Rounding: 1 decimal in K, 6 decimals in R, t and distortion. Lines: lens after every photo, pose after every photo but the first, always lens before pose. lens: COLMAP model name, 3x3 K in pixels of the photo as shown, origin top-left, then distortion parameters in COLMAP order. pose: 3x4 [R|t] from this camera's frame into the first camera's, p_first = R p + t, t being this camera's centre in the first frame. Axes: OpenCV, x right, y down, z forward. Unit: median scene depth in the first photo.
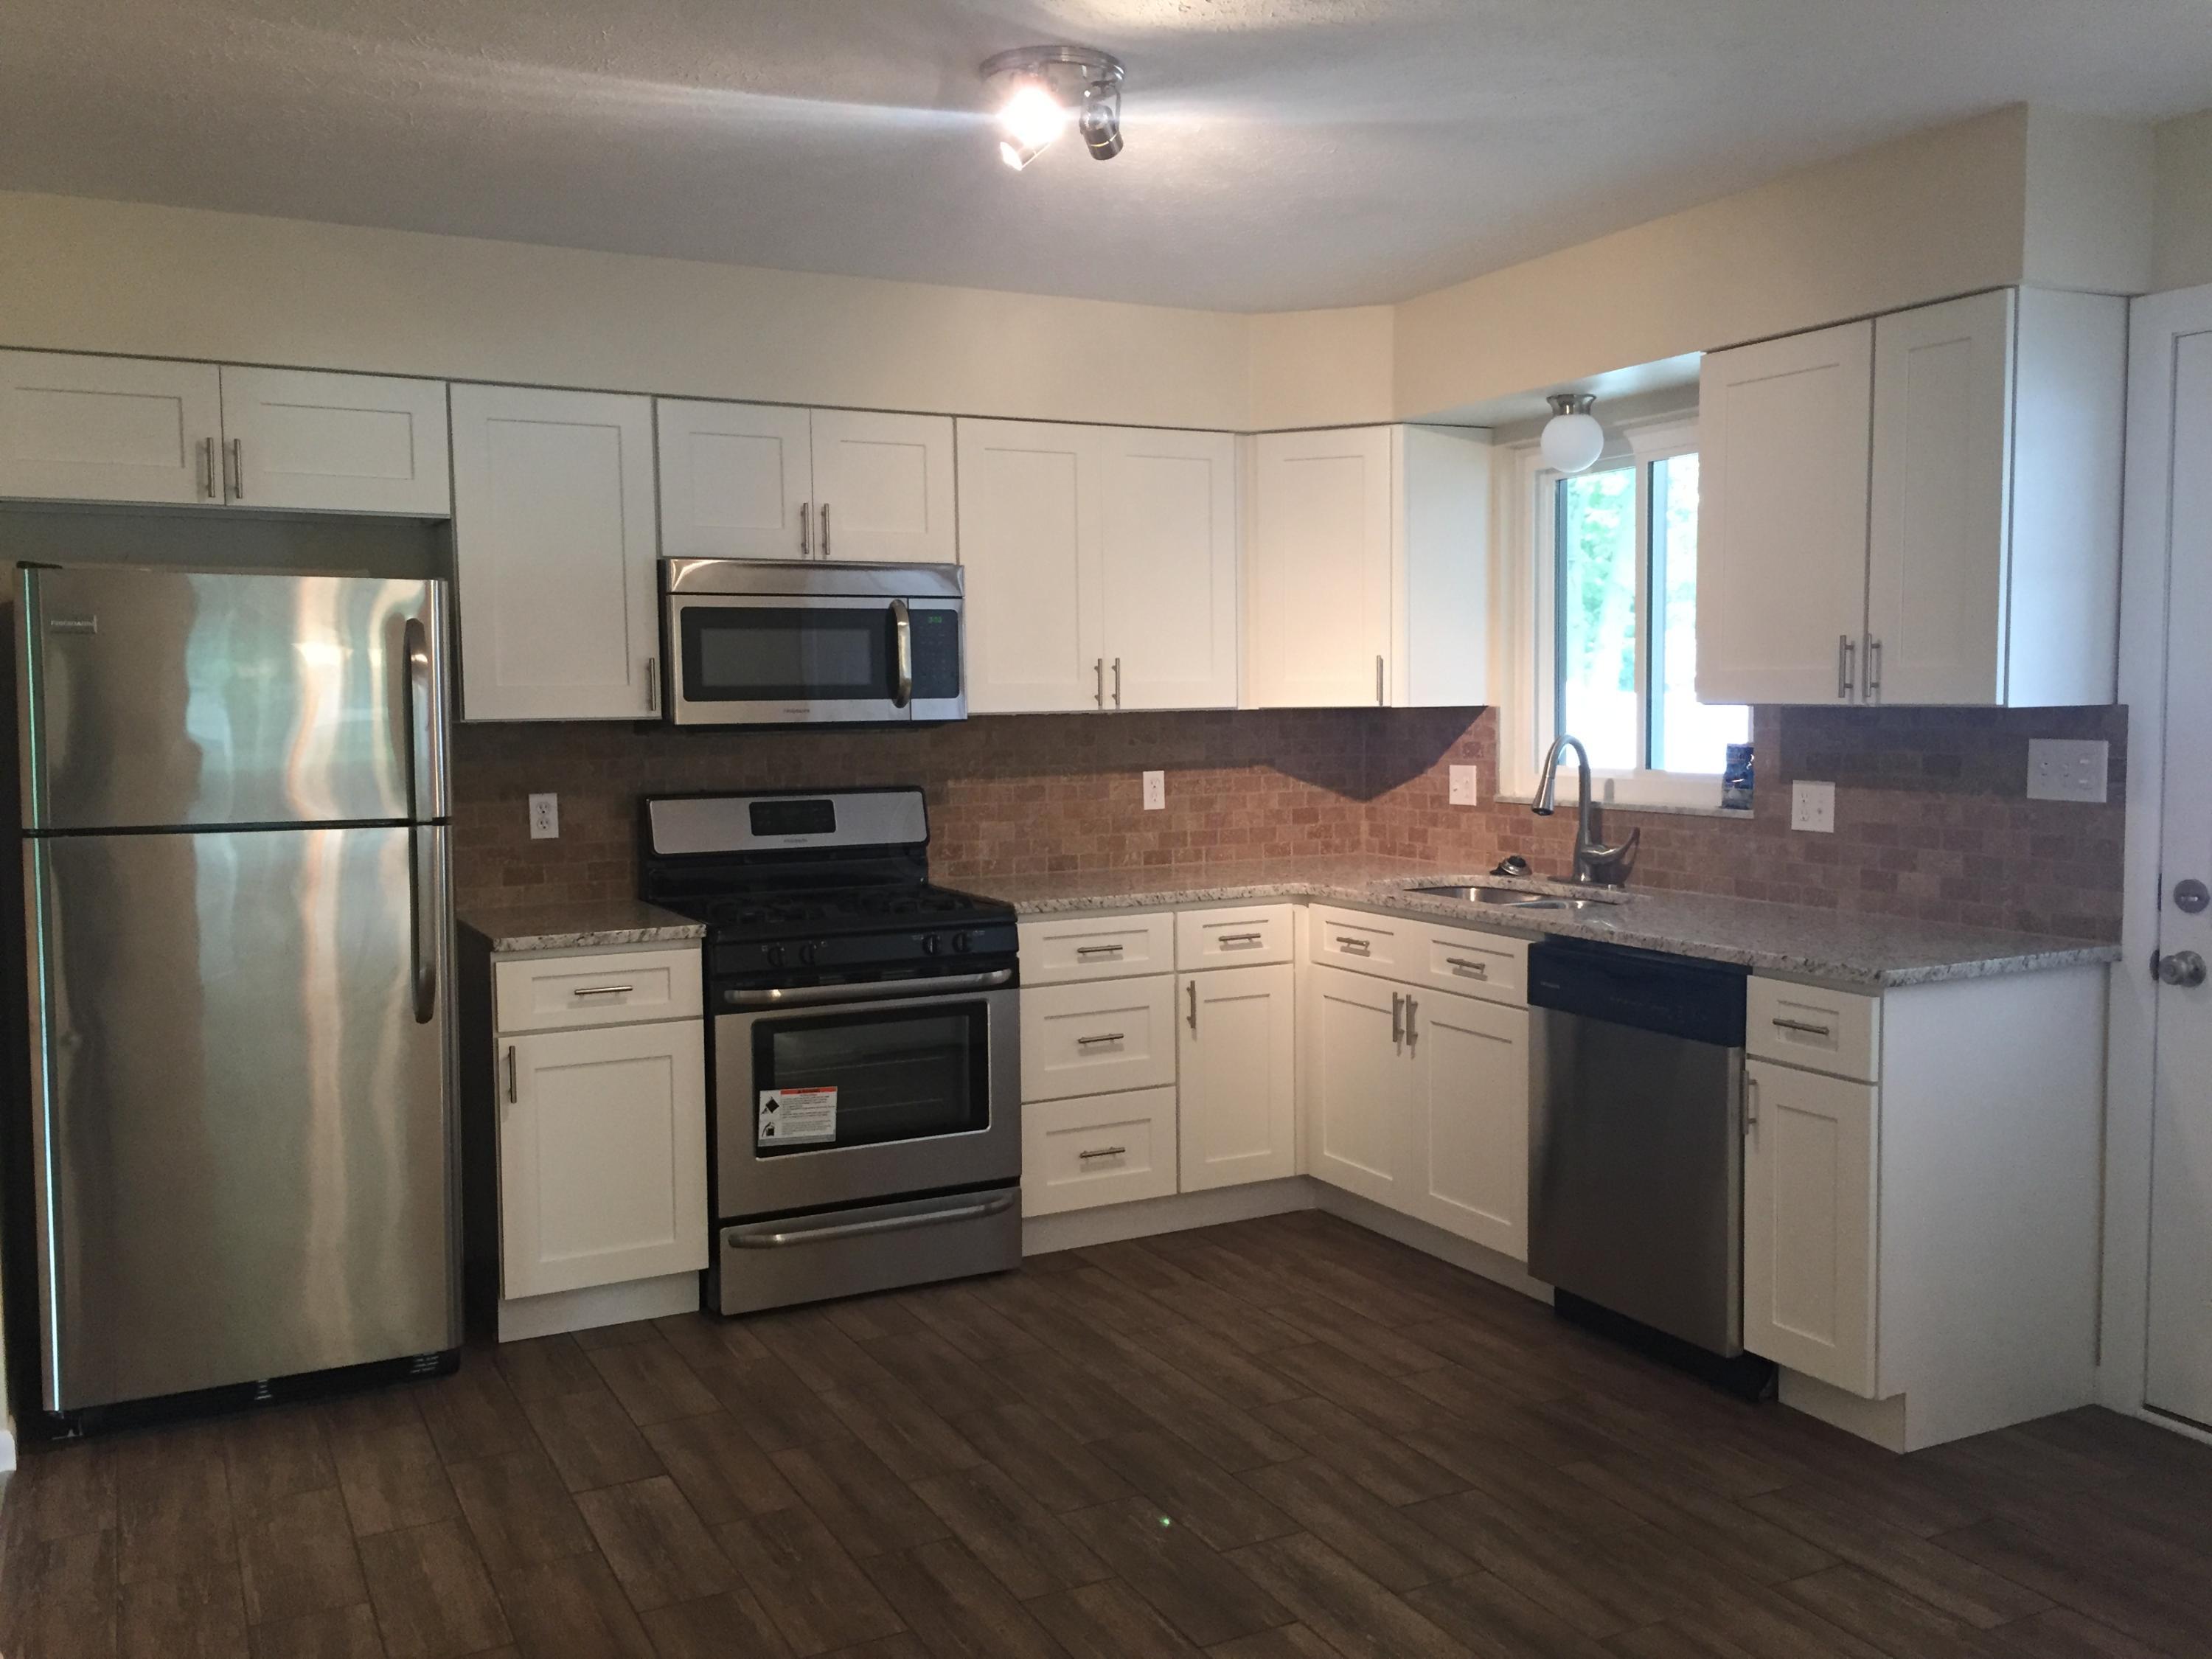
lens RADIAL K [[1881.8, 0, 1113.5], [0, 1881.8, 822.9], [0, 0, 1]] dist [0.080048, -0.096786]
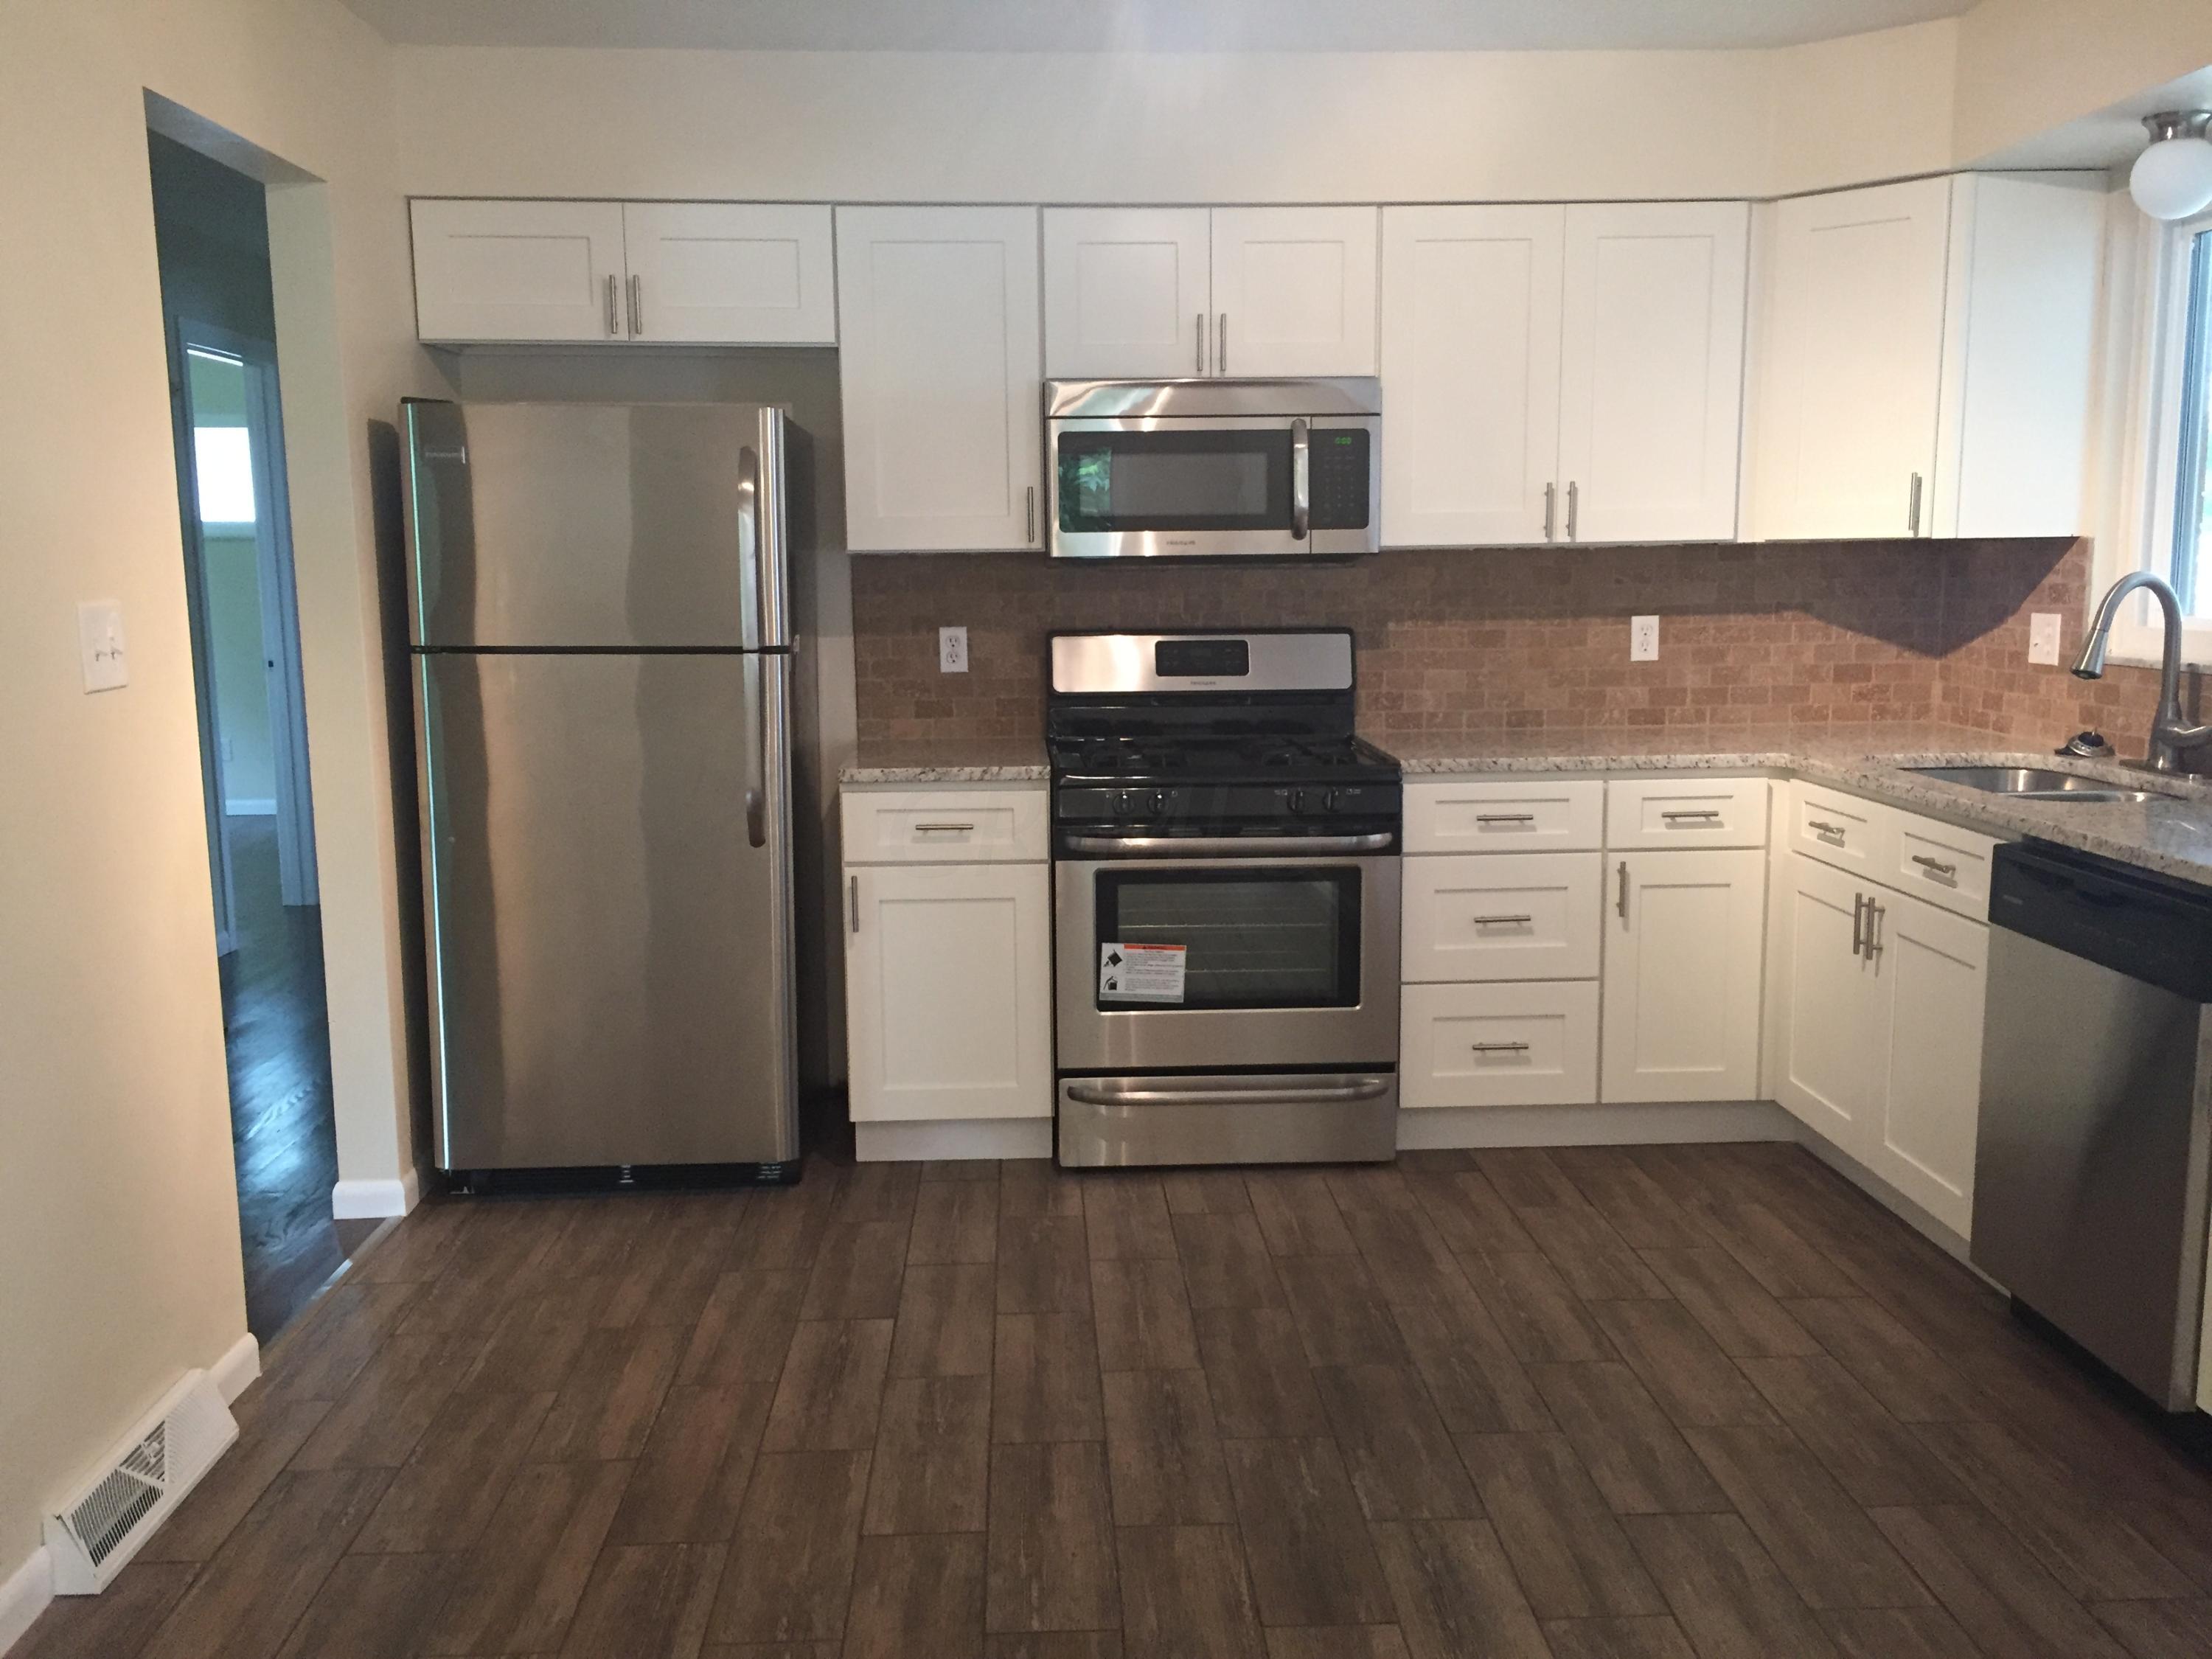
lens RADIAL K [[1881.8, 0, 1113.5], [0, 1881.8, 822.9], [0, 0, 1]] dist [0.080048, -0.096786]
pose [[0.908387, 0.062776, -0.413392, 0.195840], [-0.029509, 0.995825, 0.086380, -0.001091], [0.417089, -0.066268, 0.906447, 0.132385]]
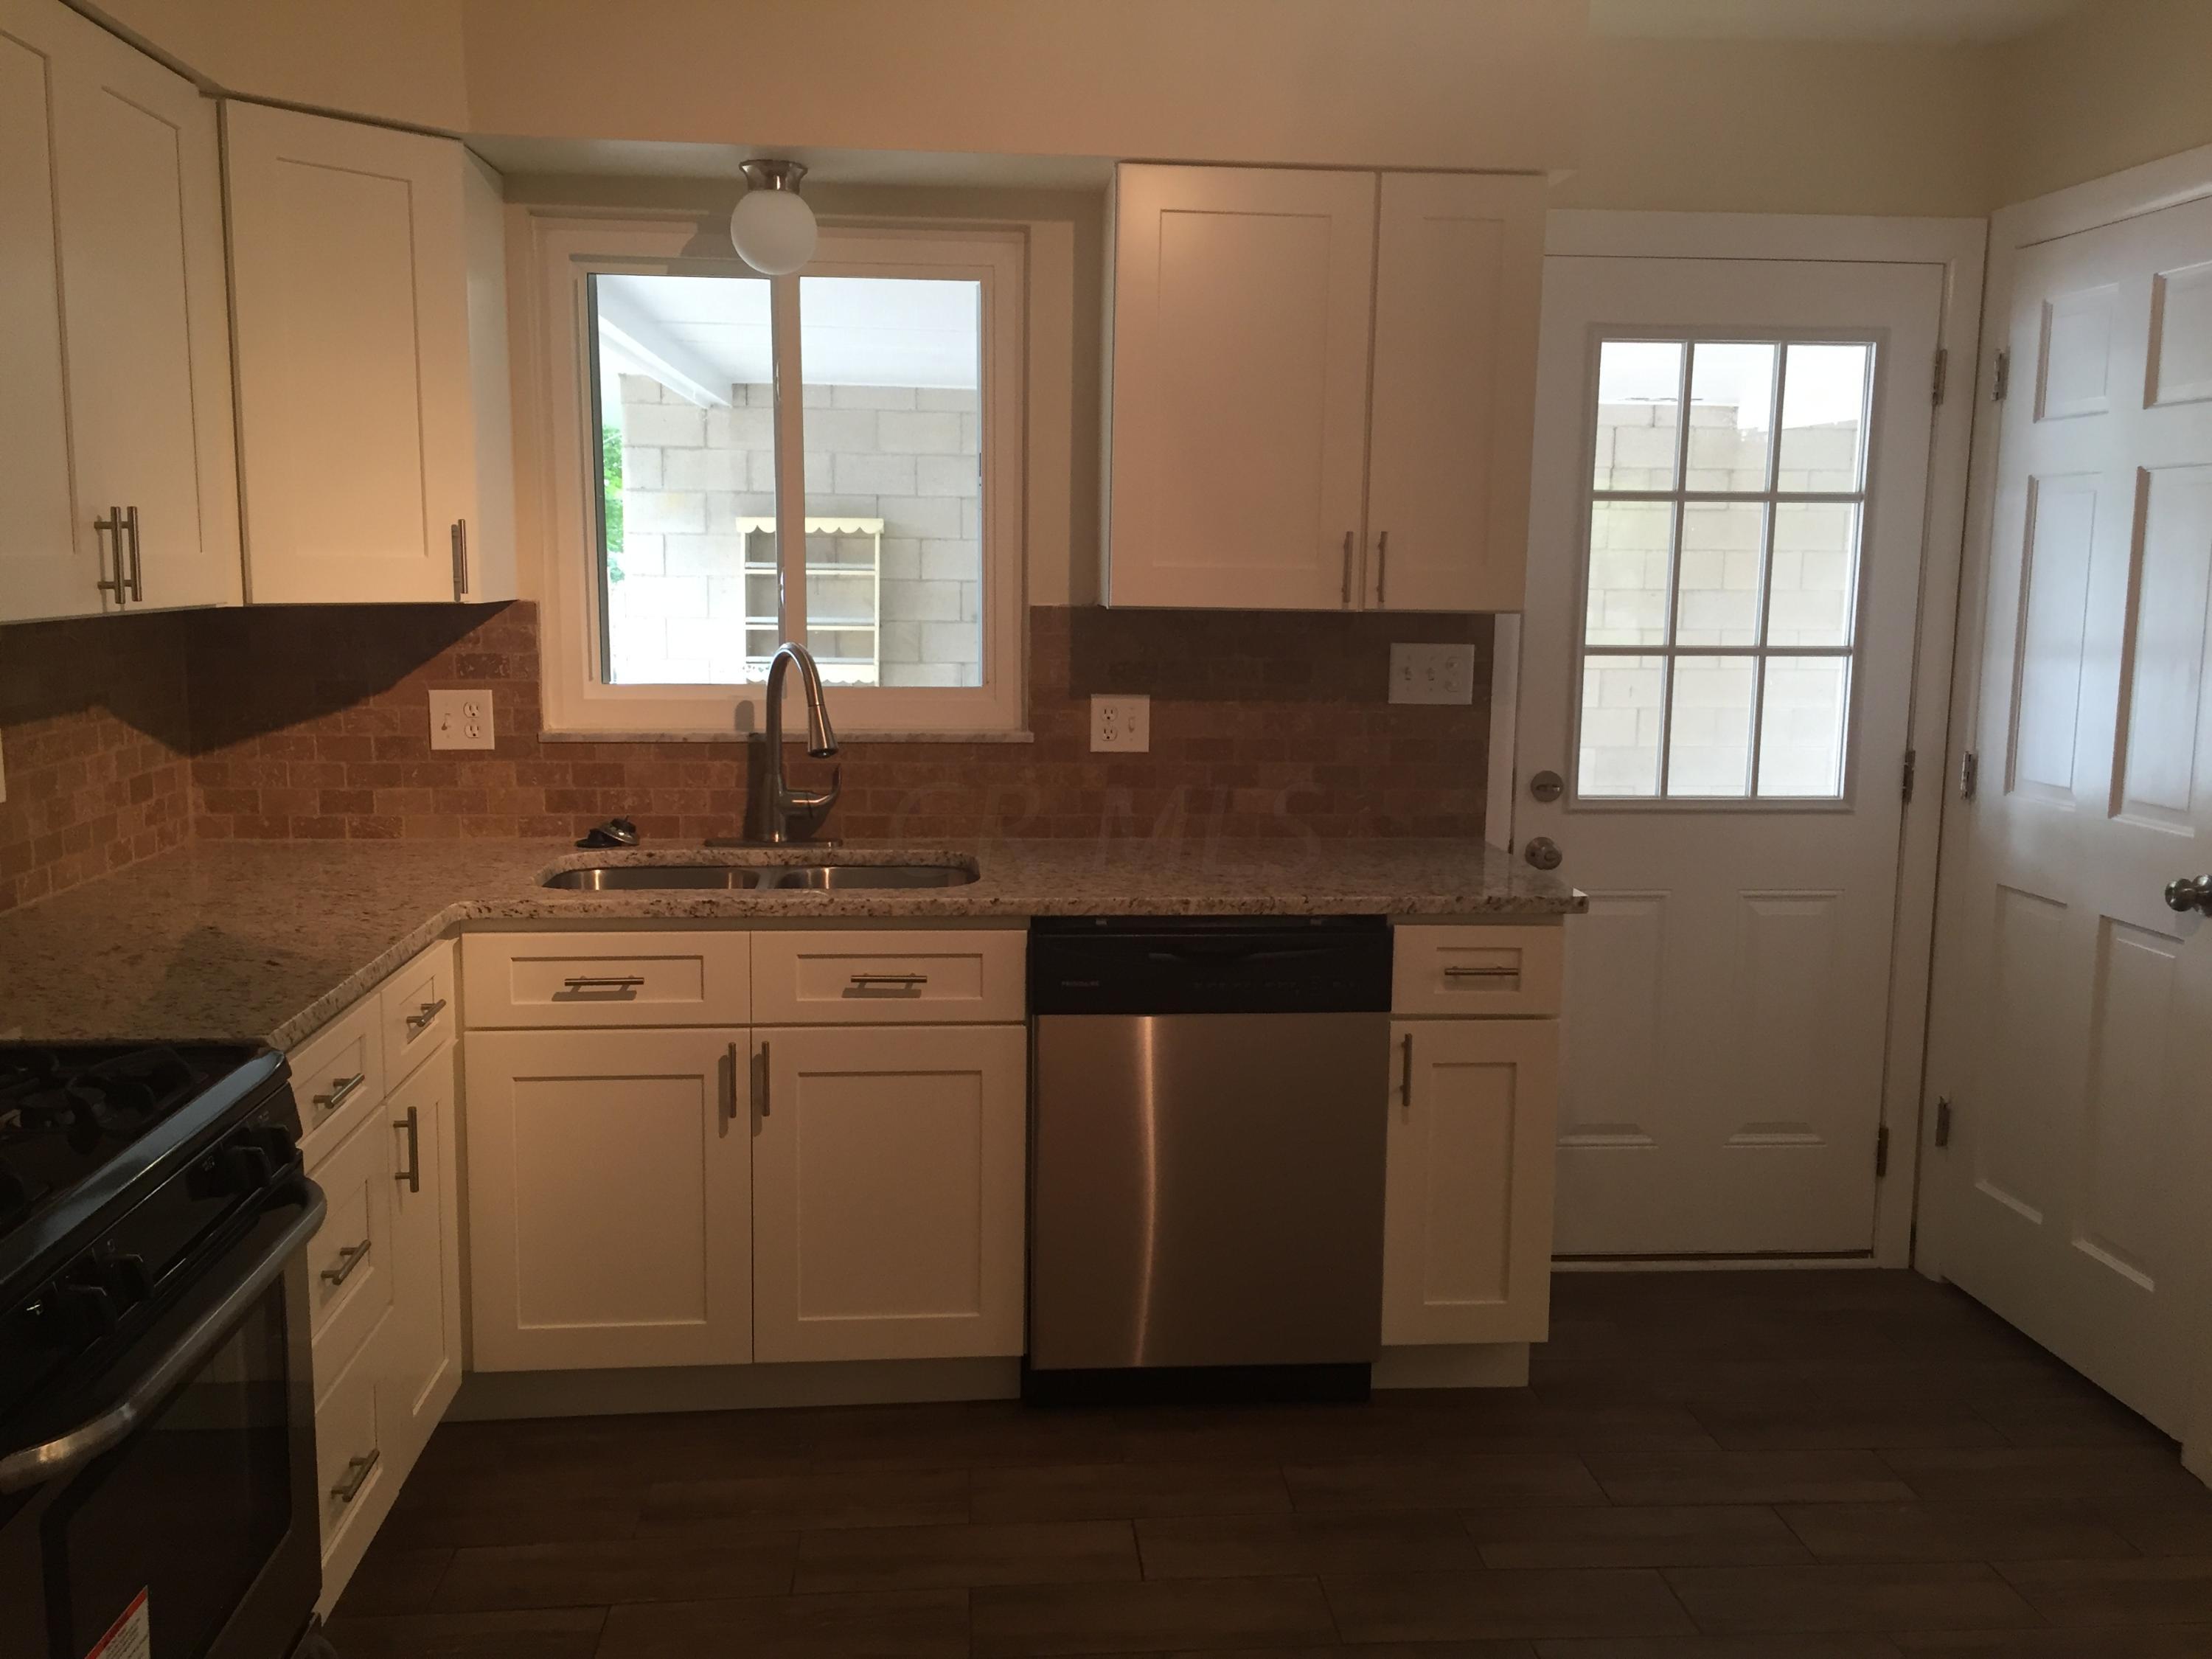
lens RADIAL K [[1866.6, 0, 1136.8], [0, 1866.6, 821.6], [0, 0, 1]] dist [0.057009, -0.065298]
pose [[0.382902, -0.111804, 0.916998, -0.390004], [0.047599, 0.993718, 0.101282, -0.047087], [-0.922562, 0.004867, 0.385819, 0.623103]]
